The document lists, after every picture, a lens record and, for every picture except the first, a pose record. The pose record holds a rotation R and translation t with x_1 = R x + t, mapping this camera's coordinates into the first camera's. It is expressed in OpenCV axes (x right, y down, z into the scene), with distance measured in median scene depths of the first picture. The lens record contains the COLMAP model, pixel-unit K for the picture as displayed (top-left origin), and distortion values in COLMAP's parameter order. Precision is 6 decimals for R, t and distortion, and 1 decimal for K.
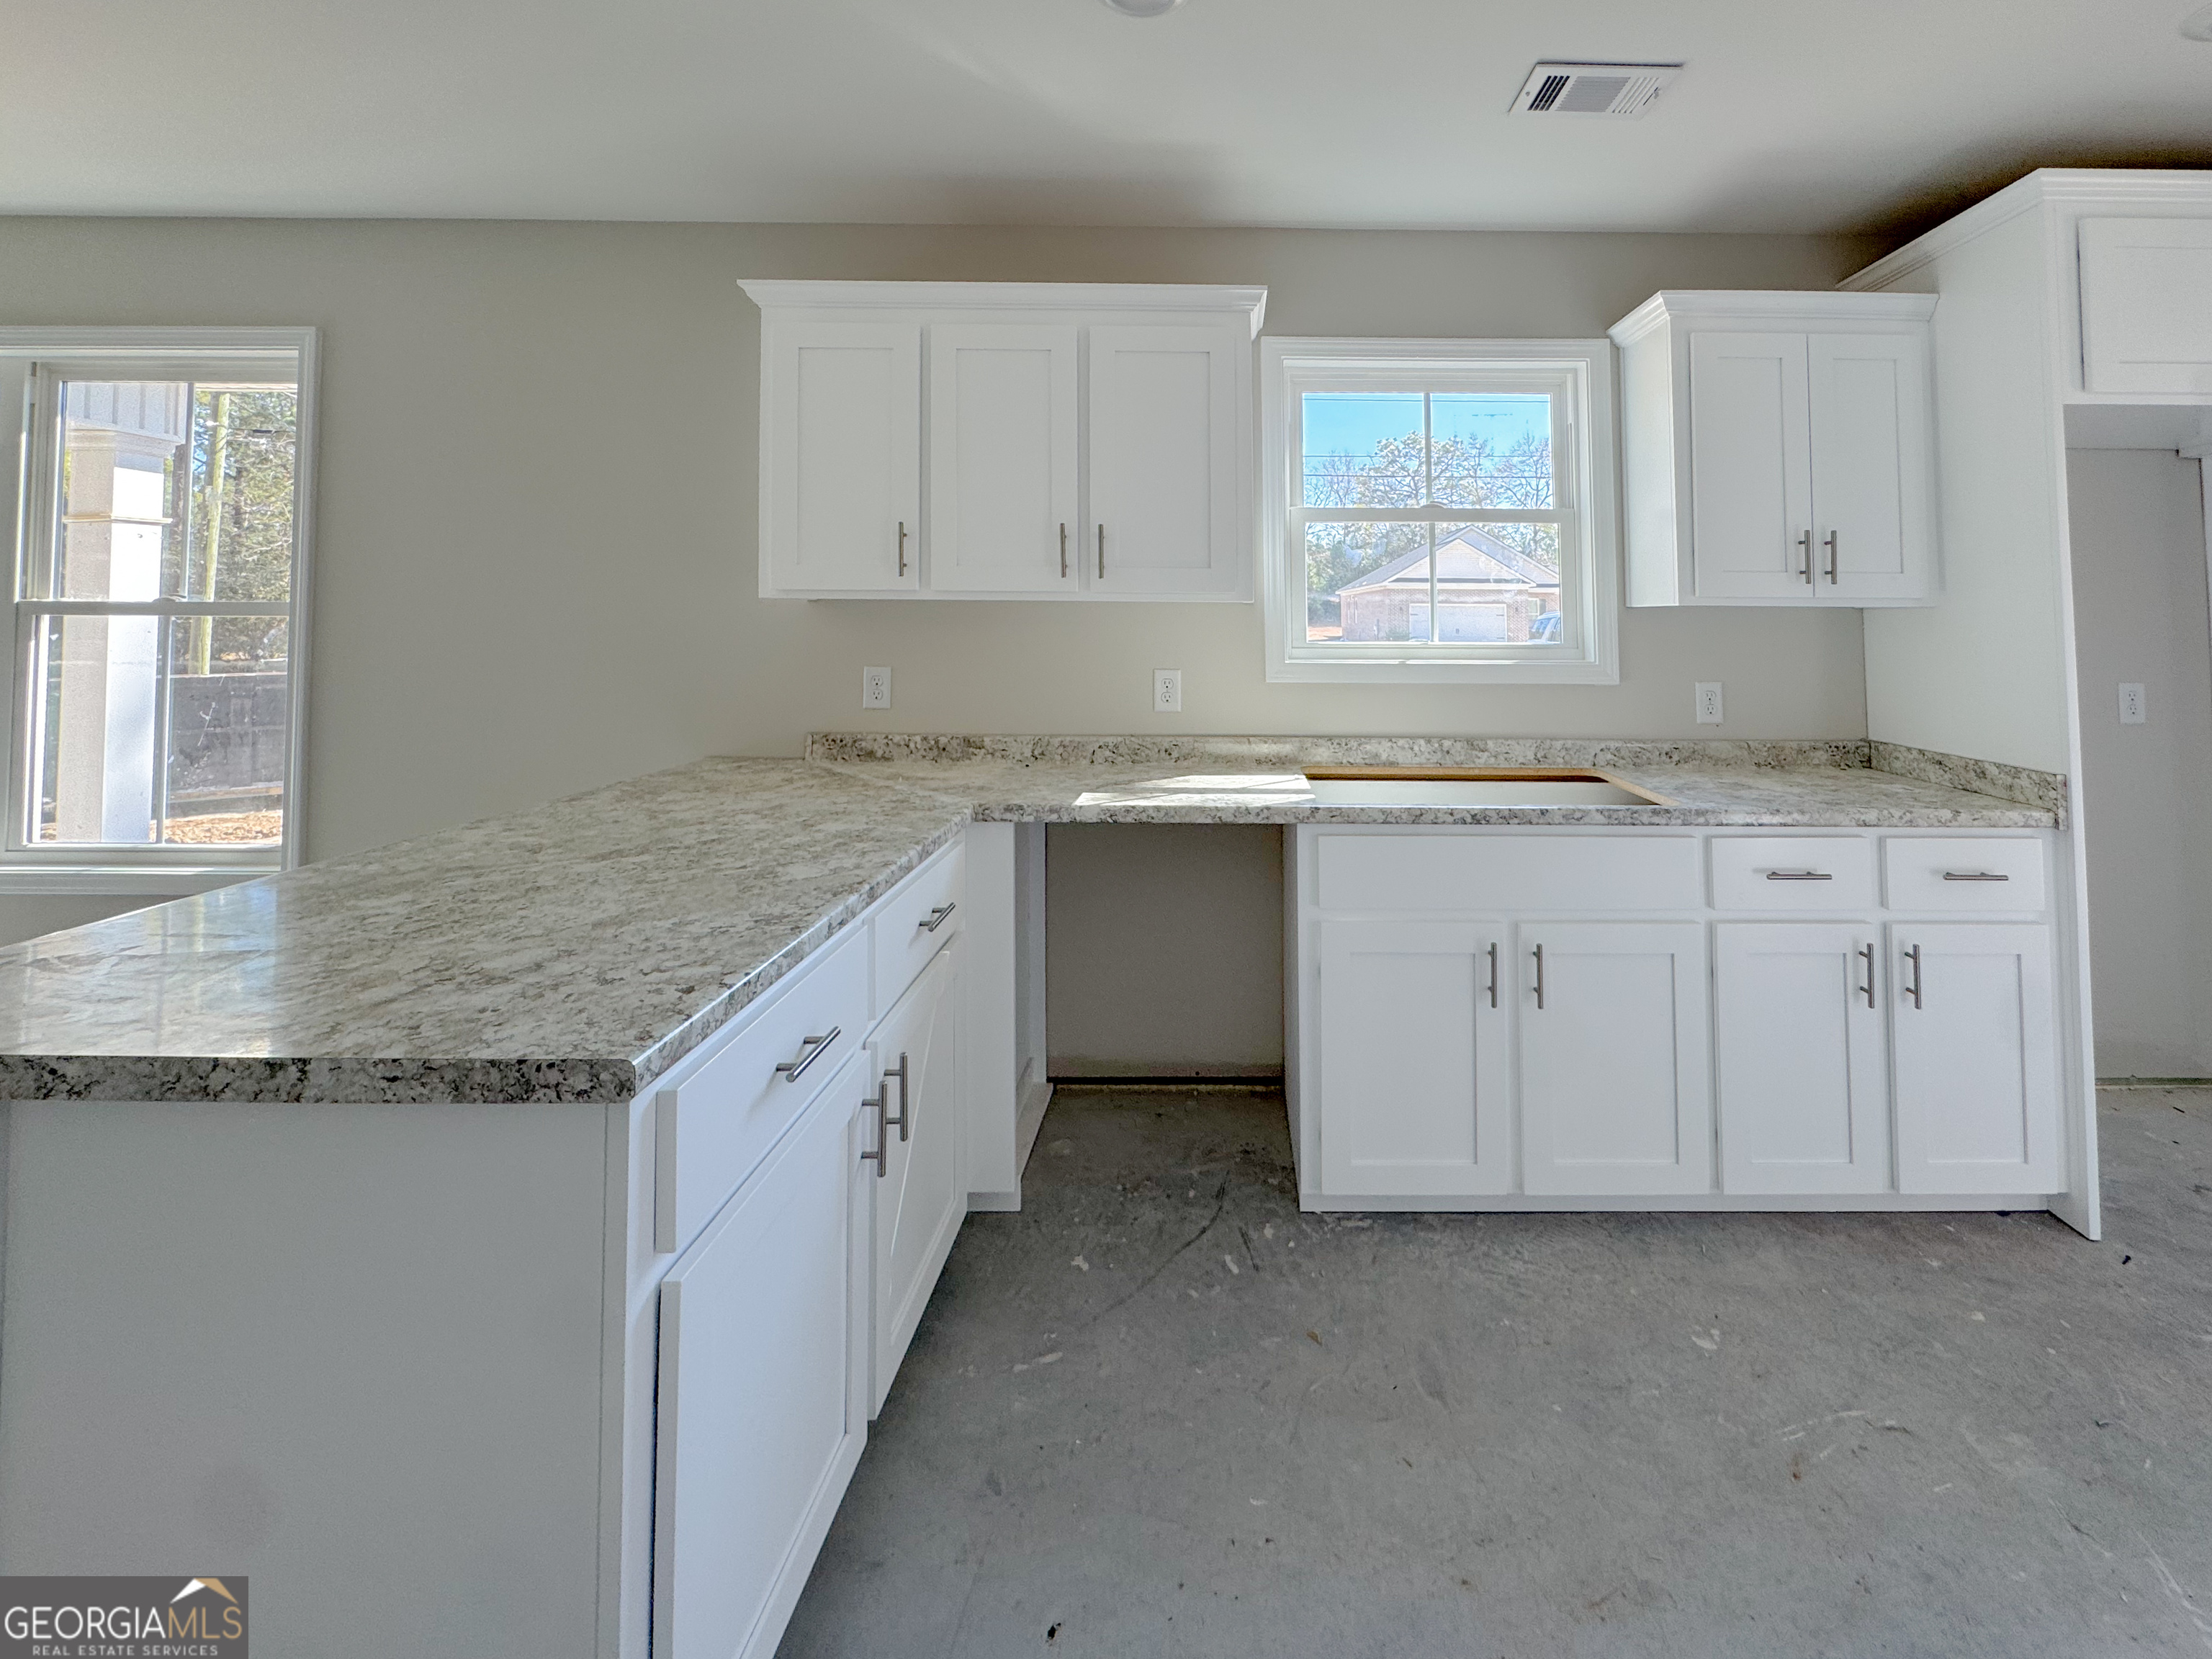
lens RADIAL K [[970.4, 0, 1248.0], [0, 970.4, 583.3], [0, 0, 1]] dist [-0.002811, -0.000344]
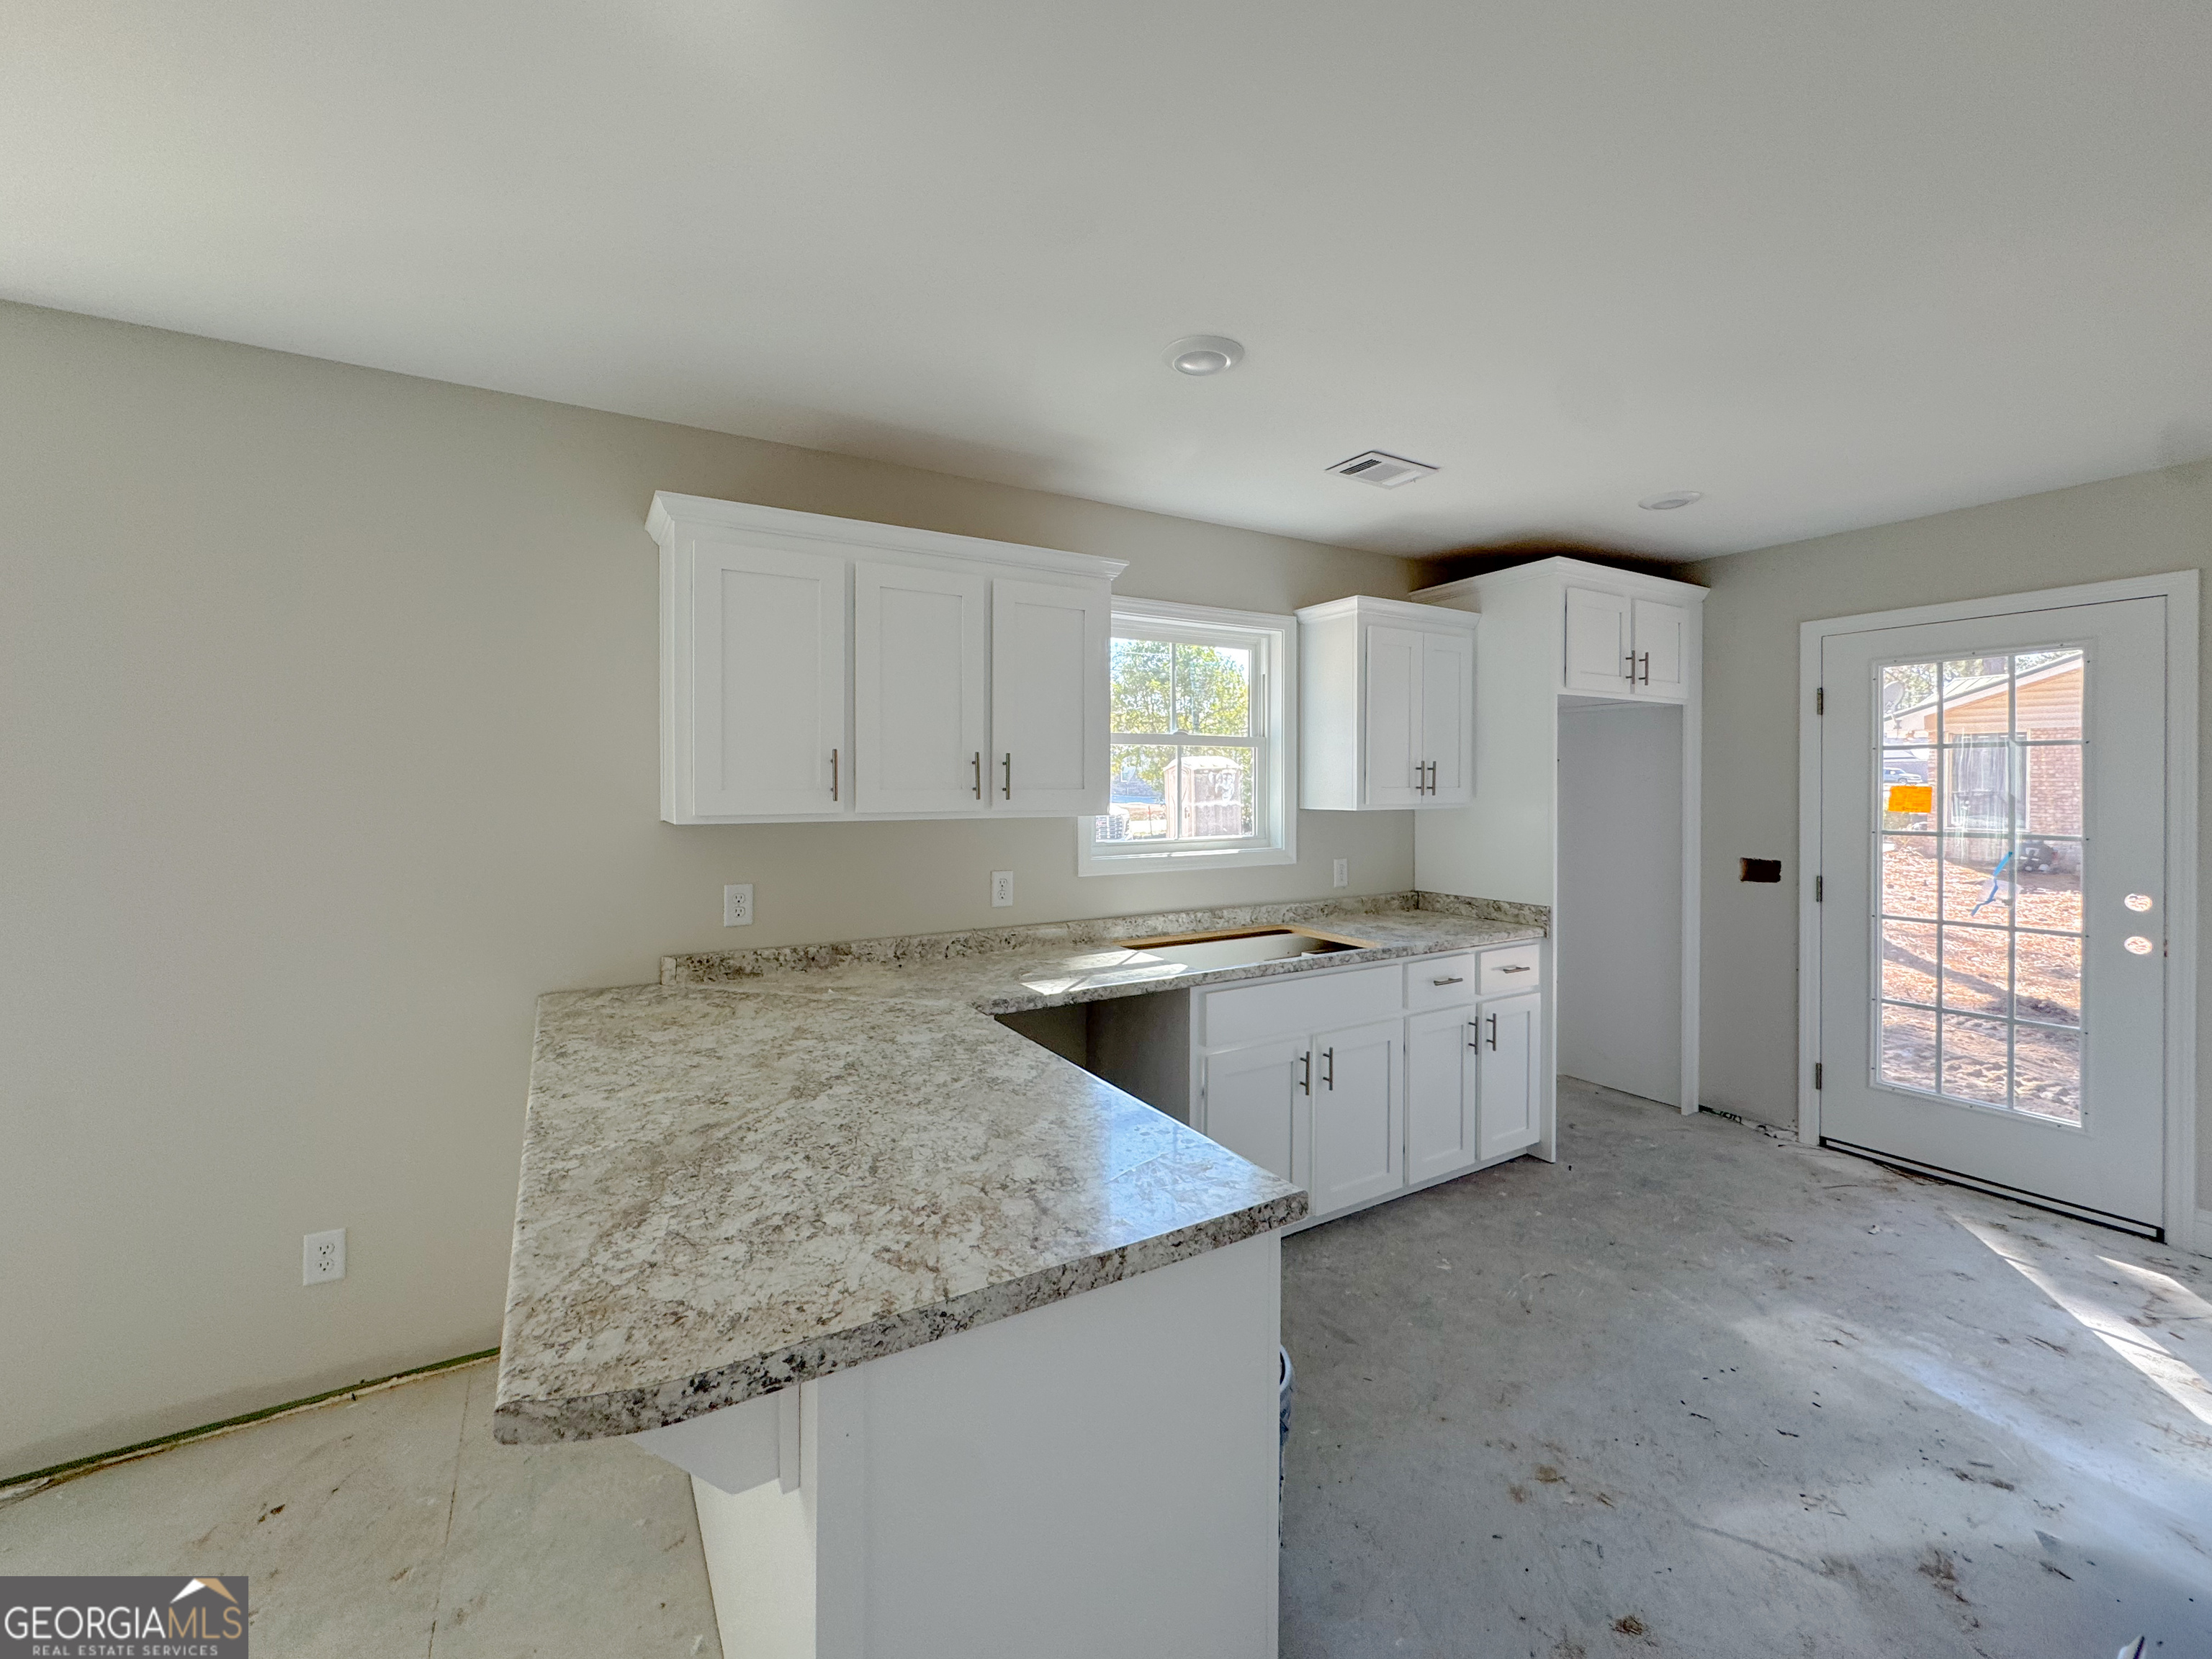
lens RADIAL K [[913.3, 0, 1103.3], [0, 913.3, 800.0], [0, 0, 1]] dist [-0.006536, 0.001293]
pose [[0.864086, -0.016699, 0.503067, -0.659821], [-0.012171, 0.998464, 0.054050, -0.071719], [-0.503197, -0.052827, 0.862556, -0.005472]]
